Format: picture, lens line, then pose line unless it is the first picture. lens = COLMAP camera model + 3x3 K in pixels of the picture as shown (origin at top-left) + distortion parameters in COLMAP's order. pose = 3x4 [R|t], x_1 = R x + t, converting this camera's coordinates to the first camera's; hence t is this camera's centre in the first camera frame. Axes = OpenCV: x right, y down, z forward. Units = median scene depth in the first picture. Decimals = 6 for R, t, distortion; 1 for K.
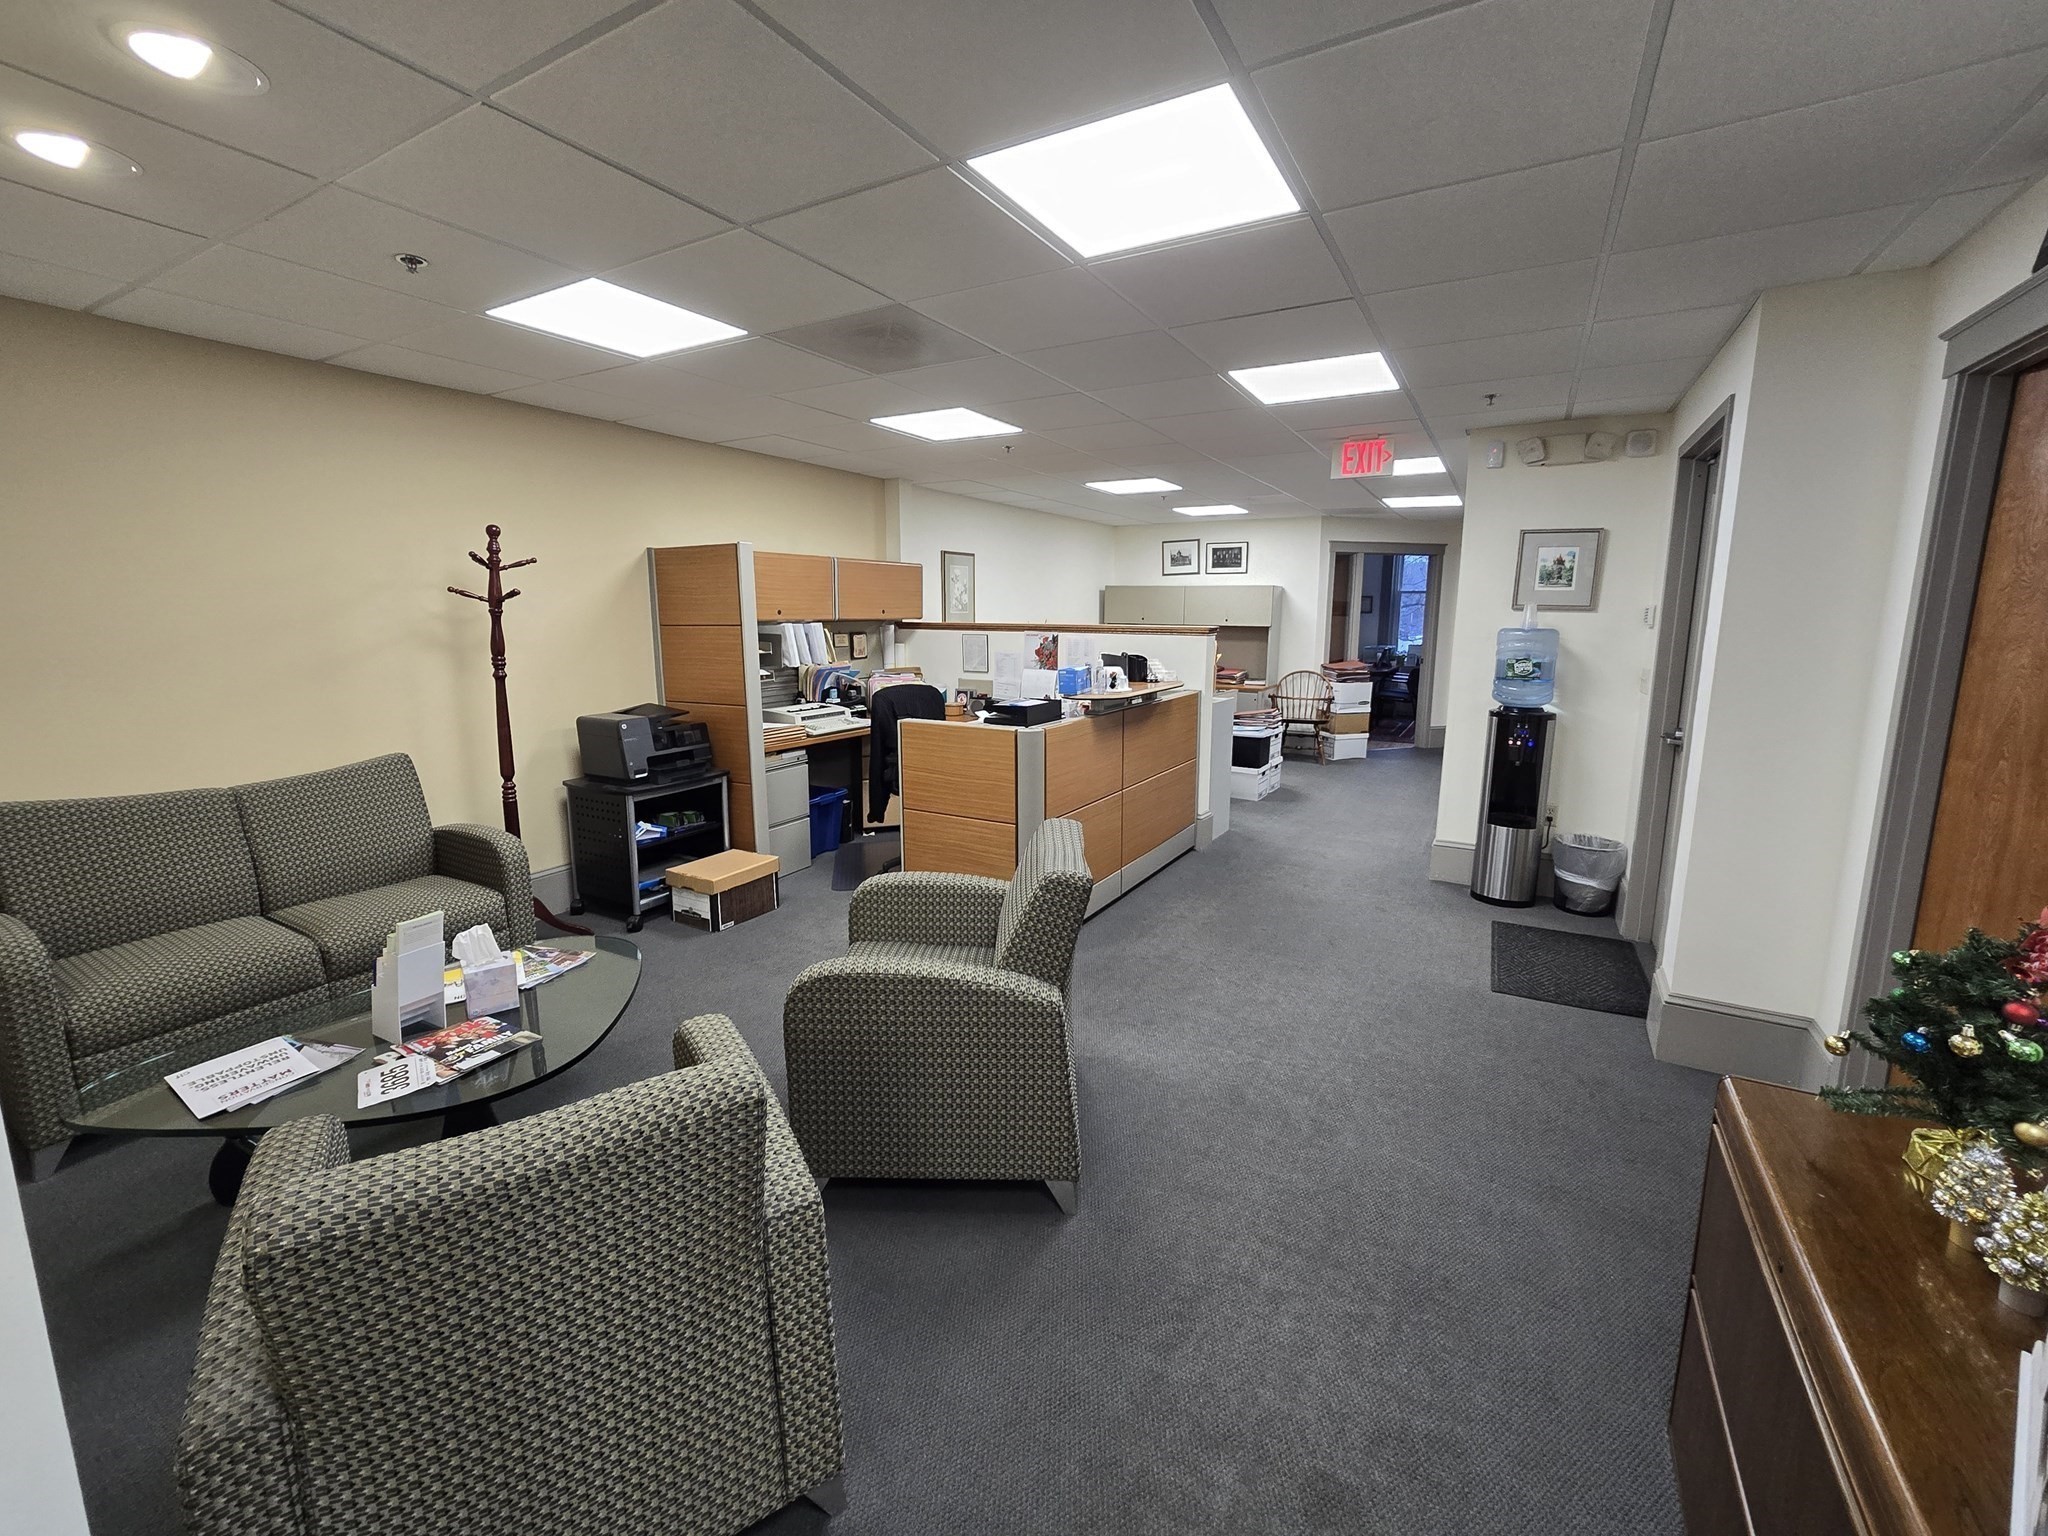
lens RADIAL K [[849.8, 0, 1022.6], [0, 849.8, 747.9], [0, 0, 1]] dist [-0.005103, -0.000299]
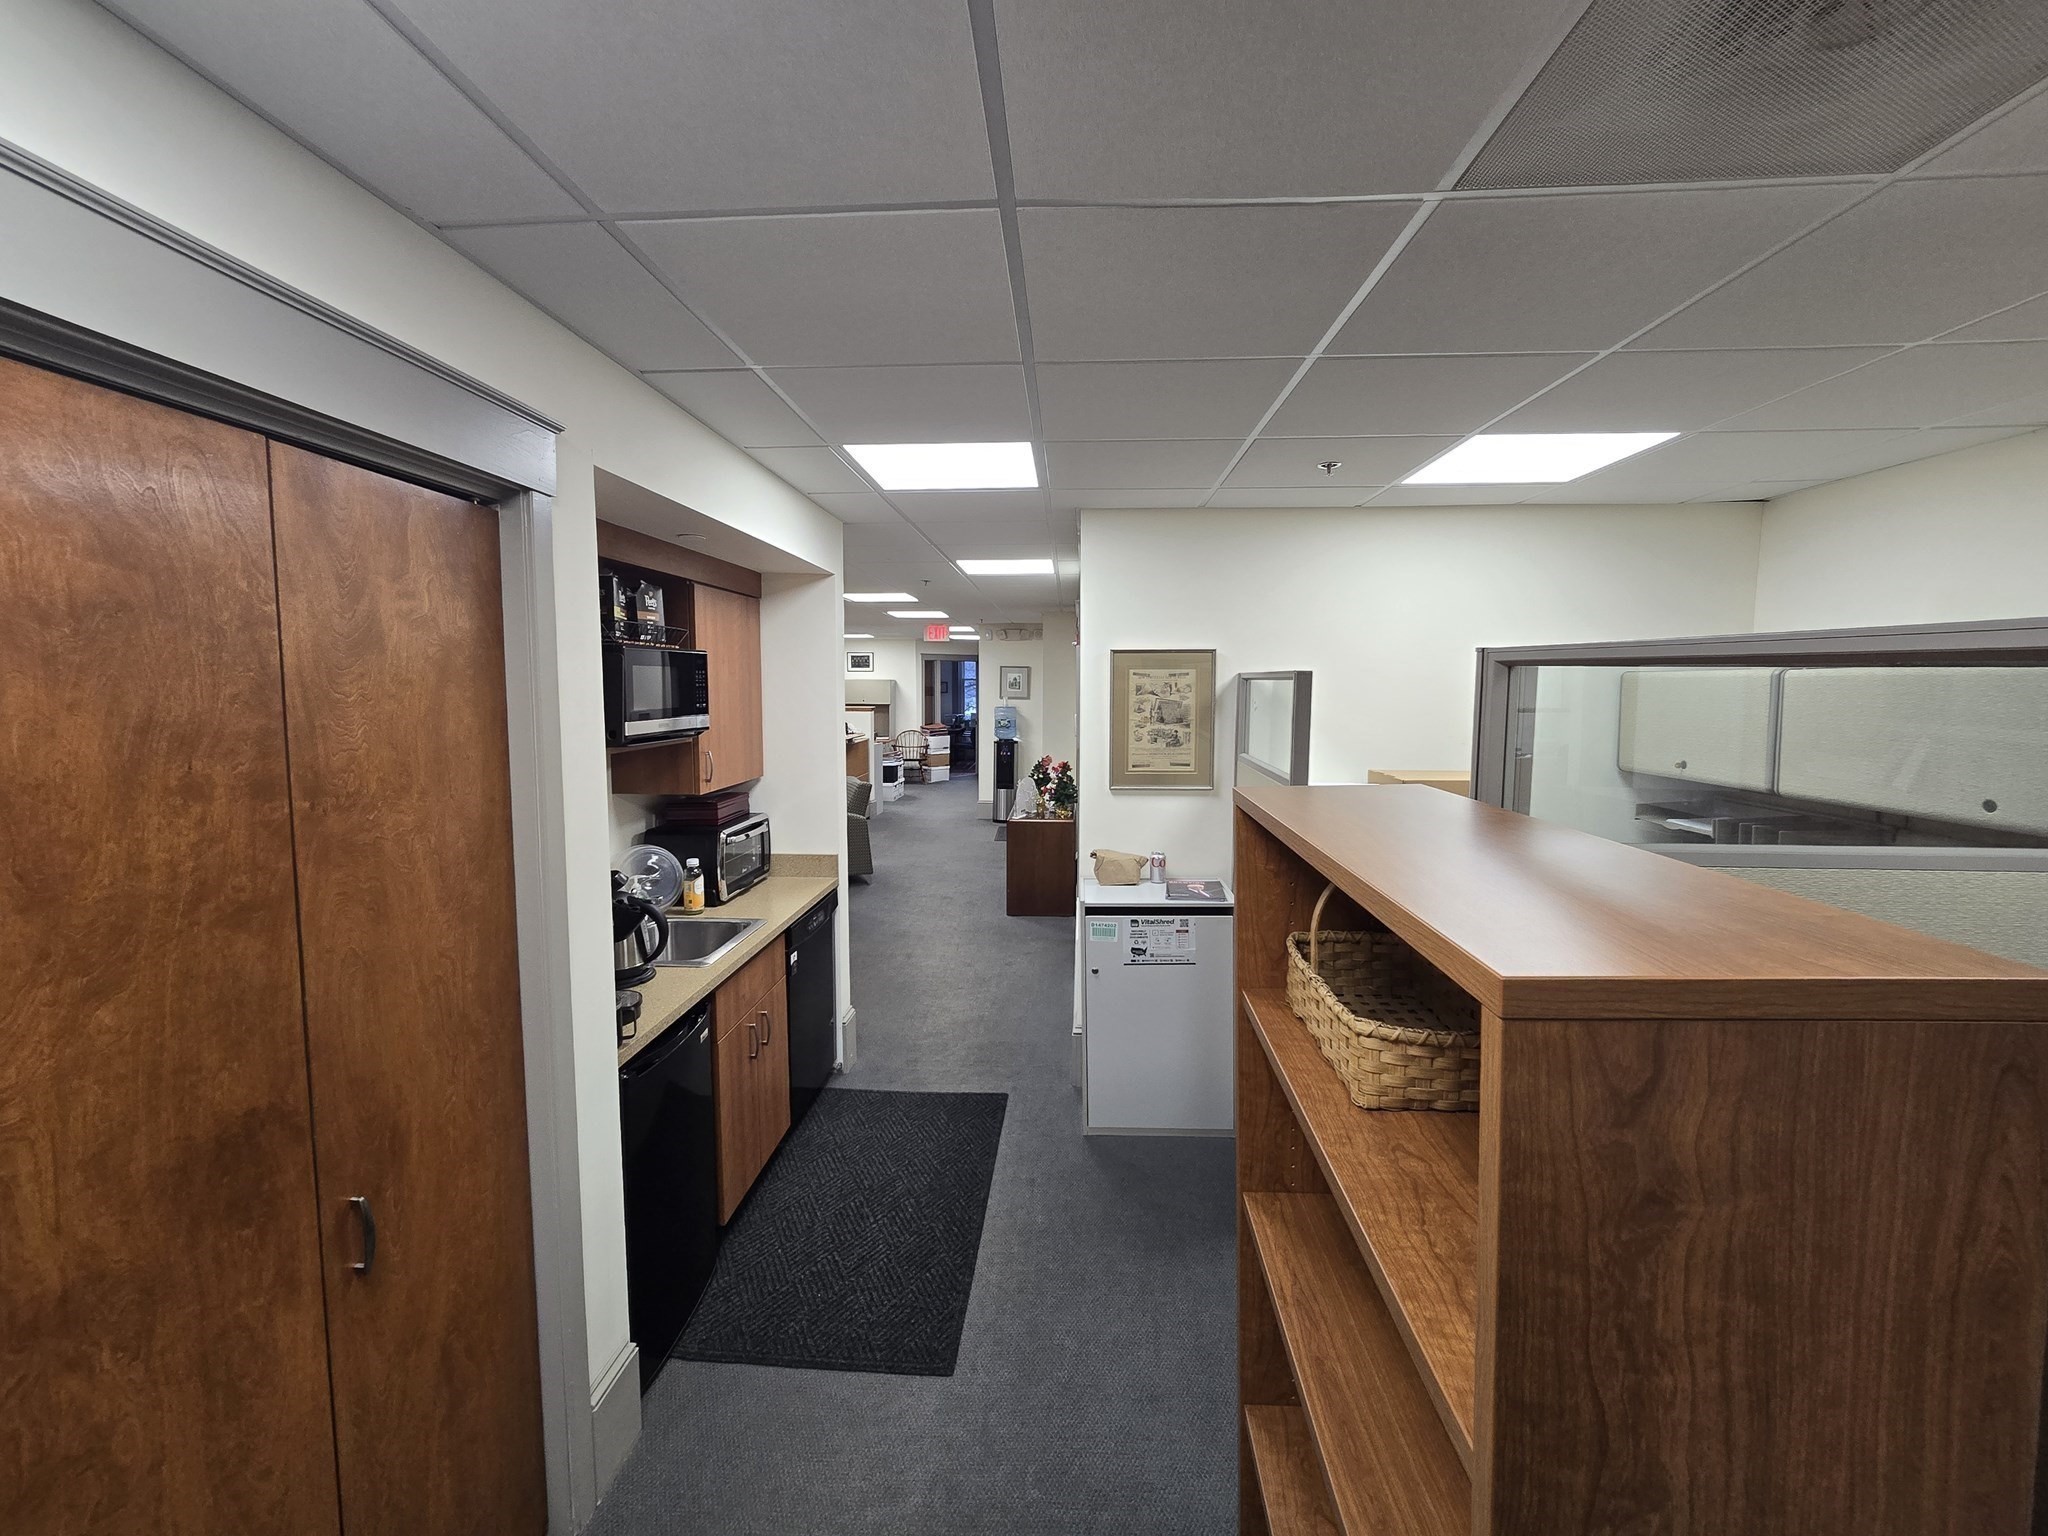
lens RADIAL K [[849.8, 0, 1022.0], [0, 849.8, 754.4], [0, 0, 1]] dist [-0.005103, -0.000299]
pose [[0.891802, -0.037774, 0.450846, -0.233227], [0.071194, 0.995810, -0.057393, 0.069566], [-0.446789, 0.083281, 0.890755, -0.591603]]
